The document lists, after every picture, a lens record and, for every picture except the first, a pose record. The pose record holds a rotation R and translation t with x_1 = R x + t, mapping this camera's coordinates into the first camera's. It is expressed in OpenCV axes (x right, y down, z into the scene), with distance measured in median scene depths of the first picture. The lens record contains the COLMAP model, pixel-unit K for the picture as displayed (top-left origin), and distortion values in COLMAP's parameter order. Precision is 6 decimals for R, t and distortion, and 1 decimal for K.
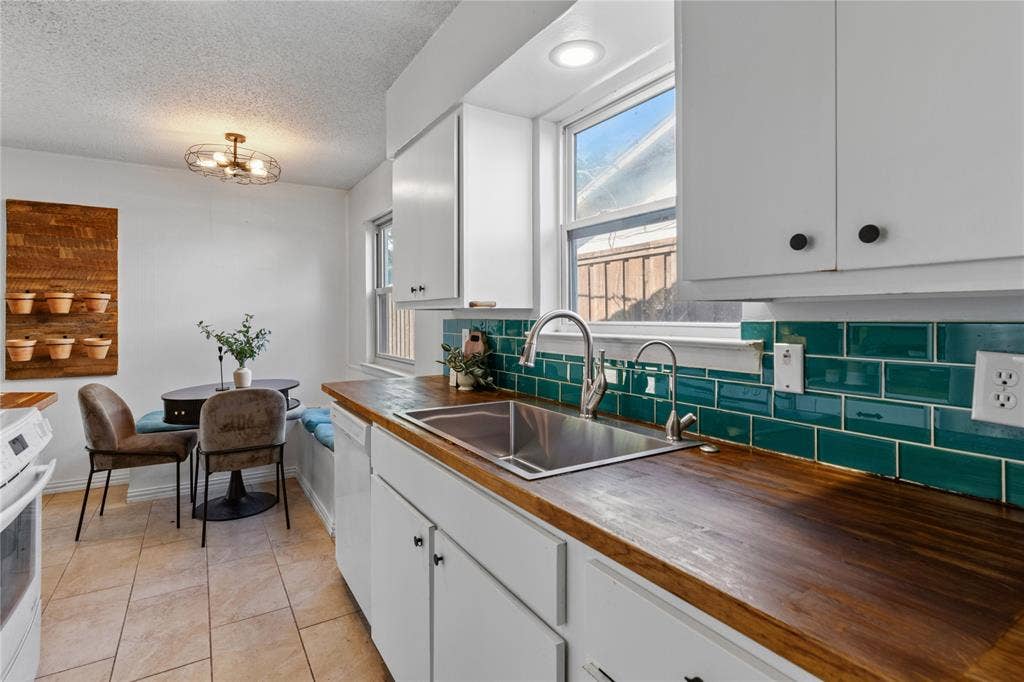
lens RADIAL K [[495.9, 0, 506.1], [0, 495.9, 311.6], [0, 0, 1]] dist [0.002079, -0.001786]
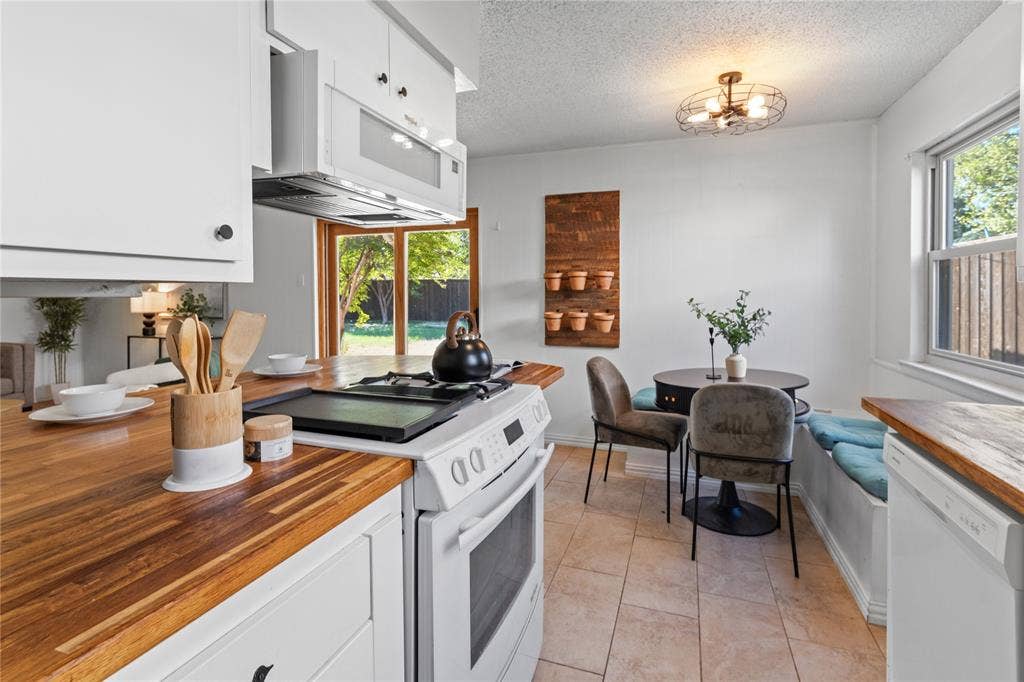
lens RADIAL K [[495.9, 0, 512.3], [0, 495.9, 303.4], [0, 0, 1]] dist [0.002079, -0.001786]
pose [[0.625614, 0.017693, -0.779932, -0.119988], [0.005831, 0.999609, 0.027354, 0.002048], [0.780111, -0.021661, 0.625266, 0.189450]]
